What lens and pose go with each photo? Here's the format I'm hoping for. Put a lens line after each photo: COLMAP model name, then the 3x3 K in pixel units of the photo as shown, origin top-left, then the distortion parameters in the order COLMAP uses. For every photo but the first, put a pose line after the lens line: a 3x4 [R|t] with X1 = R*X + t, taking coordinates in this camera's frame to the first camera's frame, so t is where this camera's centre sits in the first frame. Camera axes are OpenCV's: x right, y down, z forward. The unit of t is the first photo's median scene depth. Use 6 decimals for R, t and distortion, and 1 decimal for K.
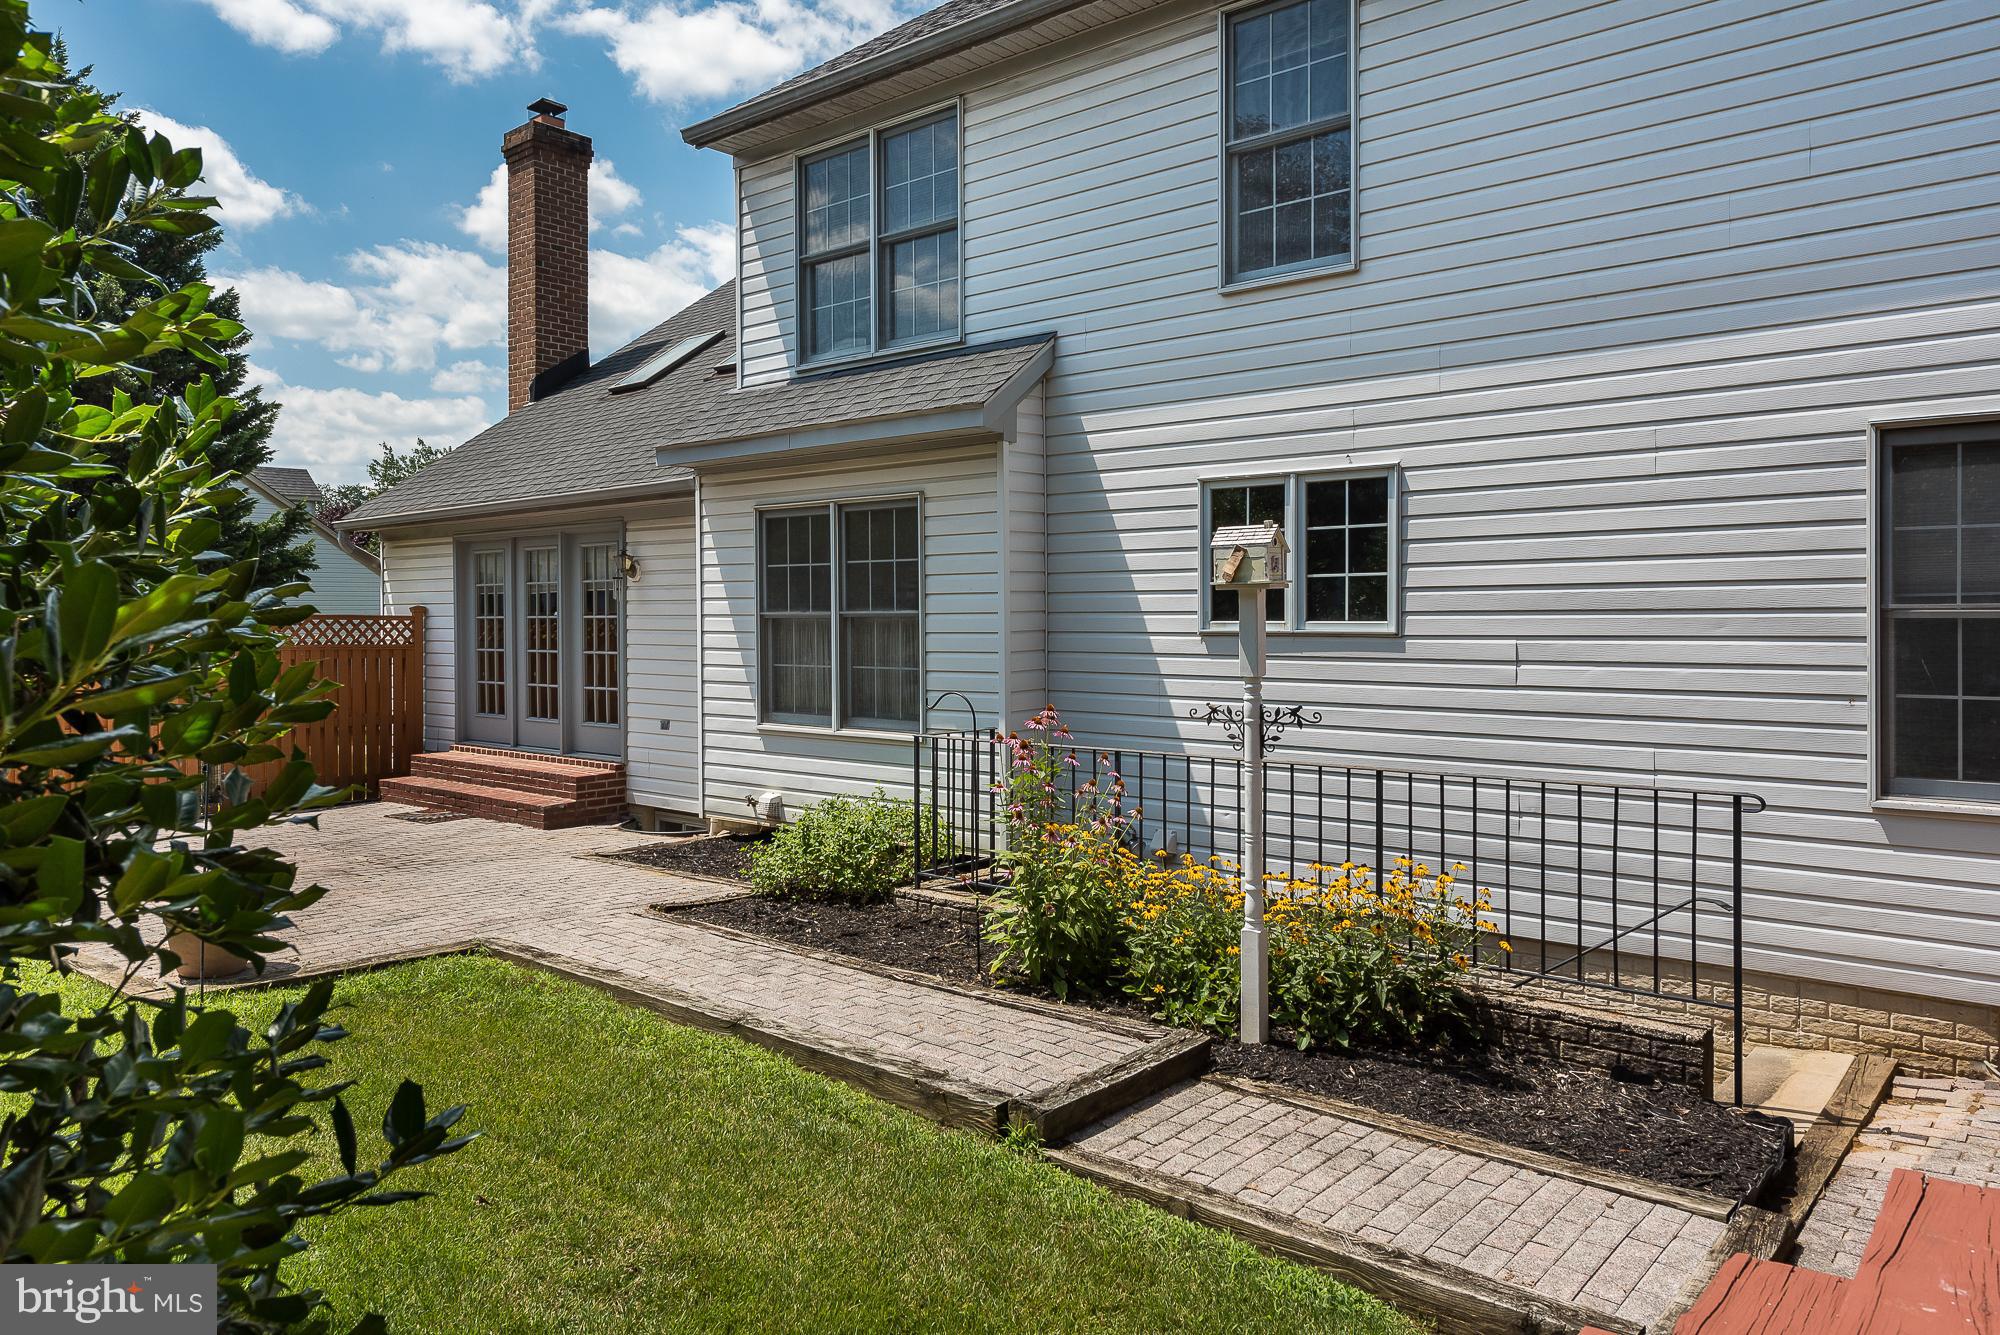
lens RADIAL K [[1303.7, 0, 1009.2], [0, 1303.7, 656.4], [0, 0, 1]] dist [0.020719, 0.000325]
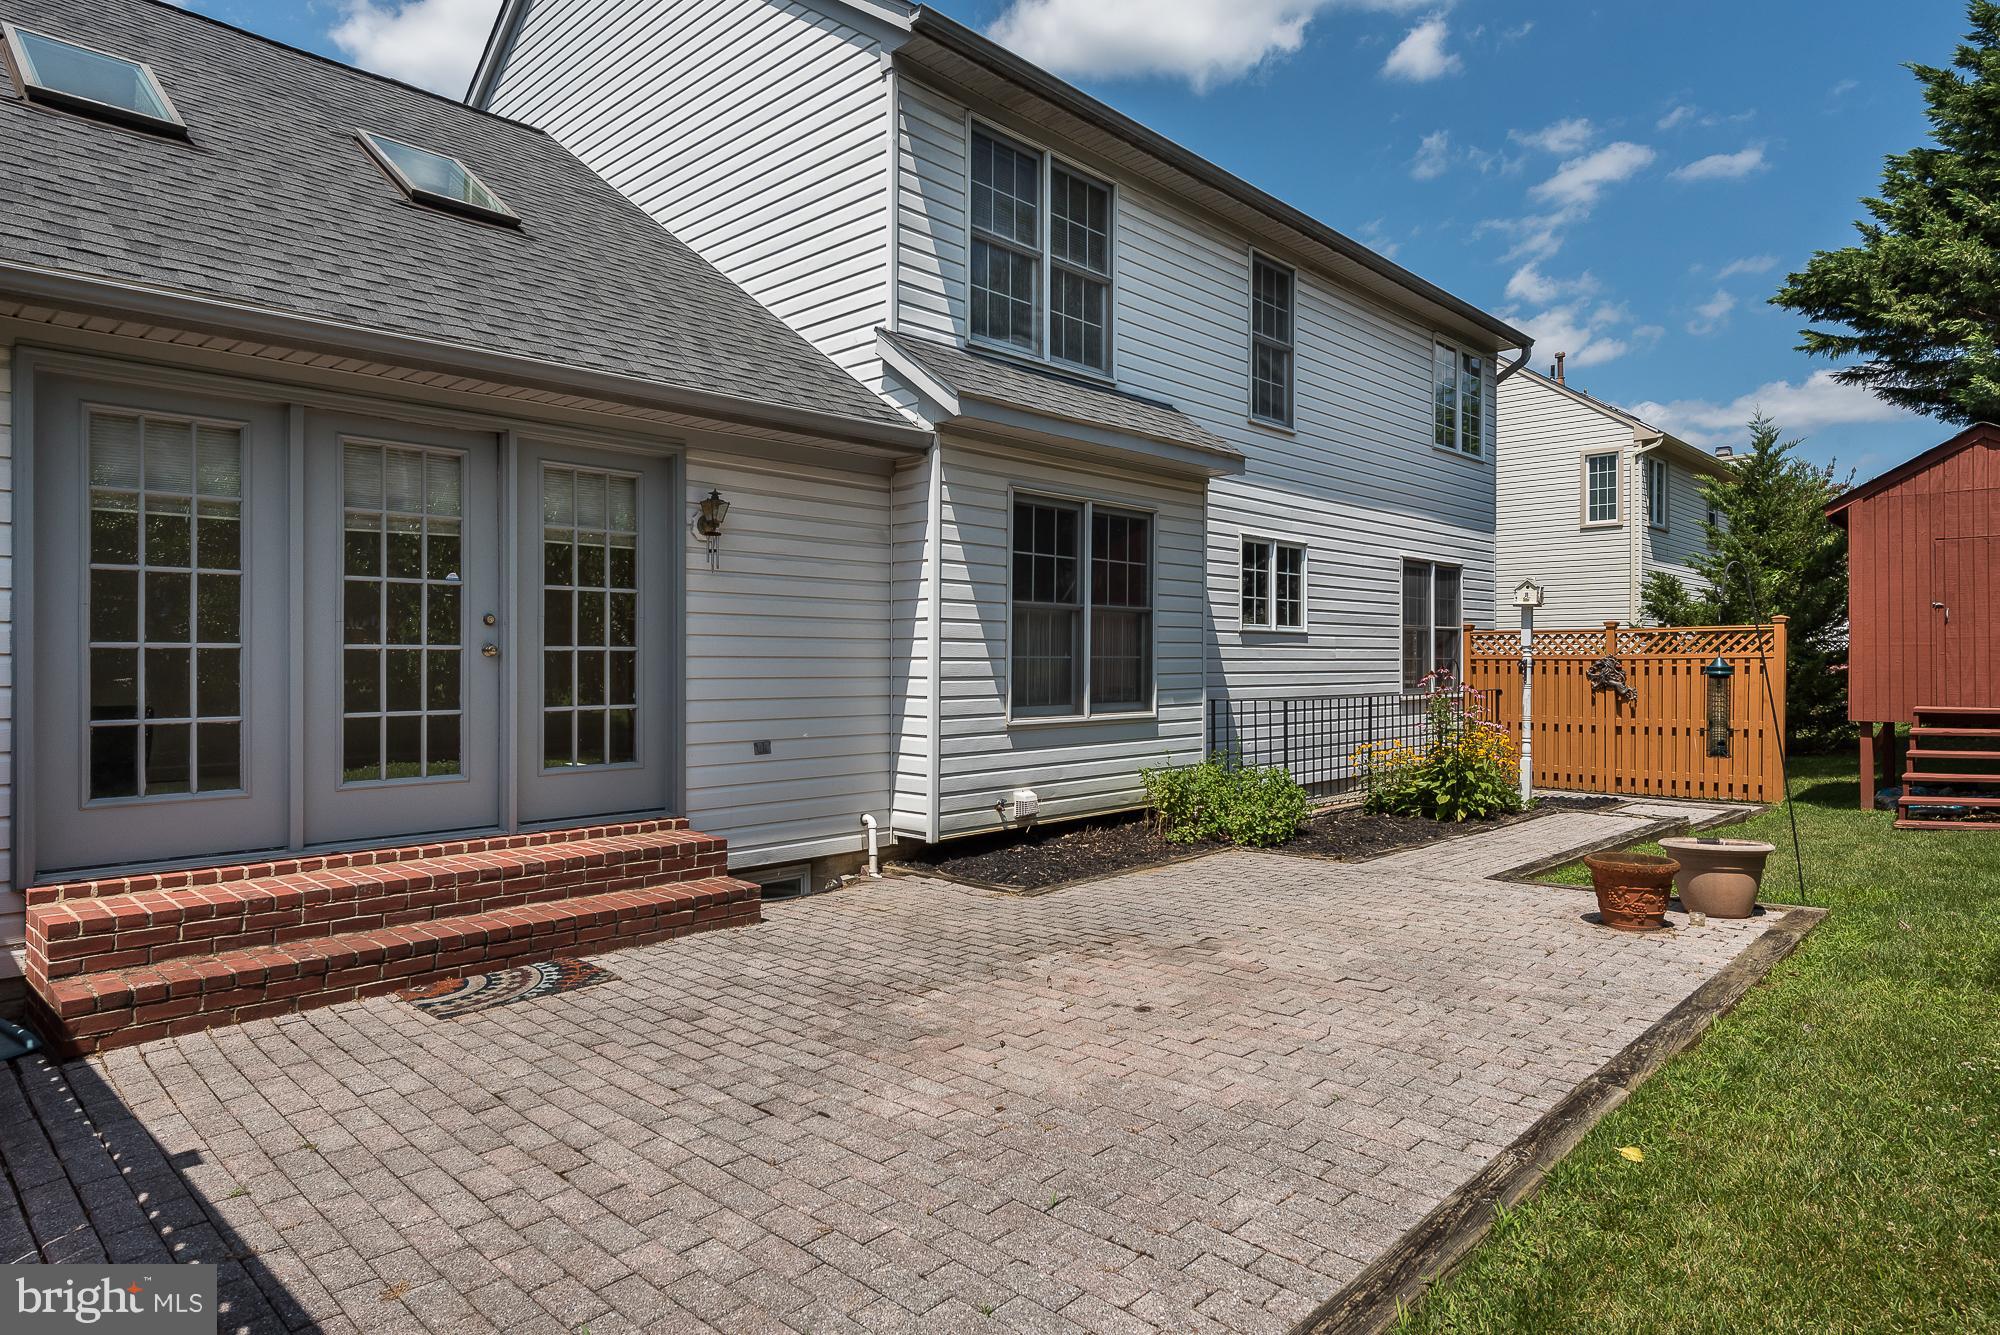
lens RADIAL K [[1158.6, 0, 1000.0], [0, 1158.6, 667.5], [0, 0, 1]] dist [0.002504, 0.000275]
pose [[0.084064, -0.011425, 0.996395, -1.085973], [0.017909, 0.999790, 0.009953, 0.005973], [-0.996299, 0.017008, 0.084251, 1.000080]]
